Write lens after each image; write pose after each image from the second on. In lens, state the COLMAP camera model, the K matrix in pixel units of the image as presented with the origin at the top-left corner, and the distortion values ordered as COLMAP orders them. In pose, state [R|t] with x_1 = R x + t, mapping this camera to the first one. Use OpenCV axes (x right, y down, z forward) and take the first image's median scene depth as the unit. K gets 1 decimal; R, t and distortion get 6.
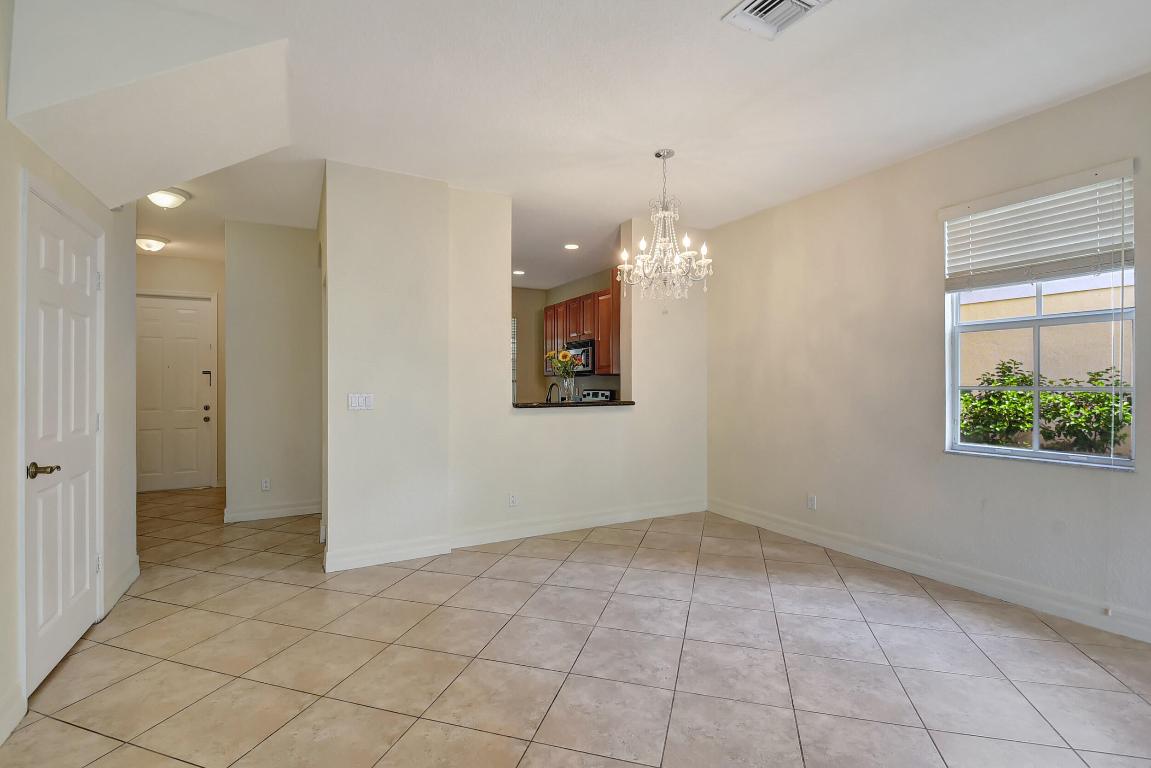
lens RADIAL K [[518.5, 0, 572.3], [0, 518.5, 386.3], [0, 0, 1]] dist [0.001225, -0.014193]
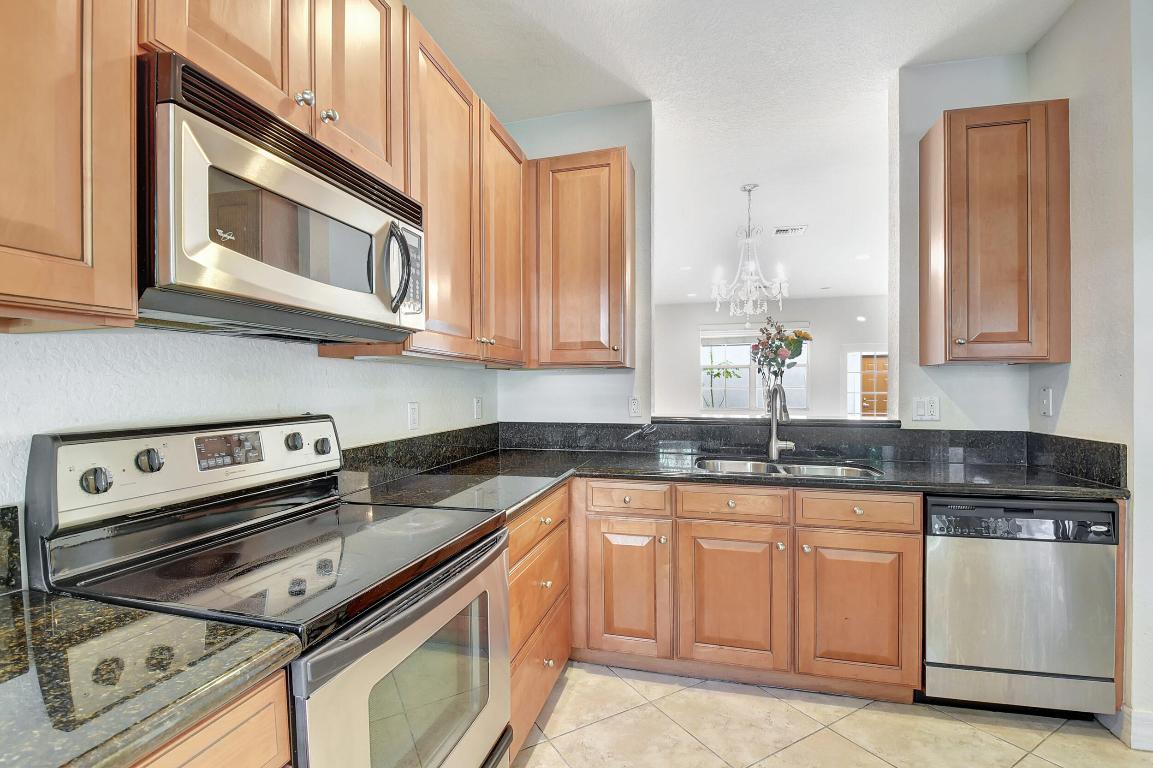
lens RADIAL K [[519.4, 0, 567.9], [0, 519.4, 398.6], [0, 0, 1]] dist [0.001225, -0.014193]
pose [[-0.729731, -0.014297, 0.683585, -0.324942], [0.005679, 0.999620, 0.026969, -0.012264], [-0.683711, 0.023562, -0.729373, 2.165526]]
